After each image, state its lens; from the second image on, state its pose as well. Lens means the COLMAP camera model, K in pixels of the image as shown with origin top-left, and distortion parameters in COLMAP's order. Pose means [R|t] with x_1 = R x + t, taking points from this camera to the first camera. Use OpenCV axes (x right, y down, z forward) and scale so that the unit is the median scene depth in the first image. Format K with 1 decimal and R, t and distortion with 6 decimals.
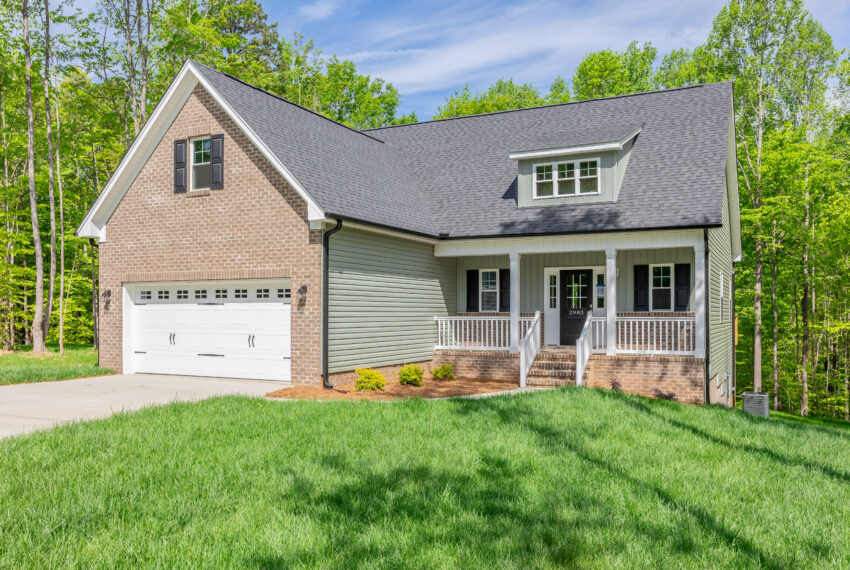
lens RADIAL K [[727.9, 0, 403.5], [0, 727.9, 312.0], [0, 0, 1]] dist [-0.001135, 0.008224]
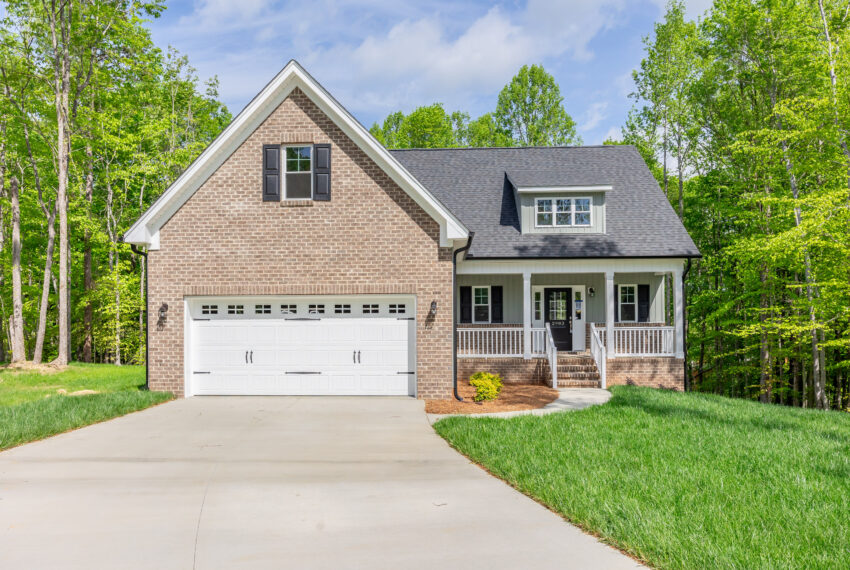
lens RADIAL K [[614.1, 0, 413.1], [0, 614.1, 313.9], [0, 0, 1]] dist [-0.004542, 0.005379]
pose [[0.906669, -0.003726, 0.421827, -0.444836], [0.006229, 0.999970, -0.004556, -0.012757], [-0.421797, 0.006759, 0.906665, 0.194185]]
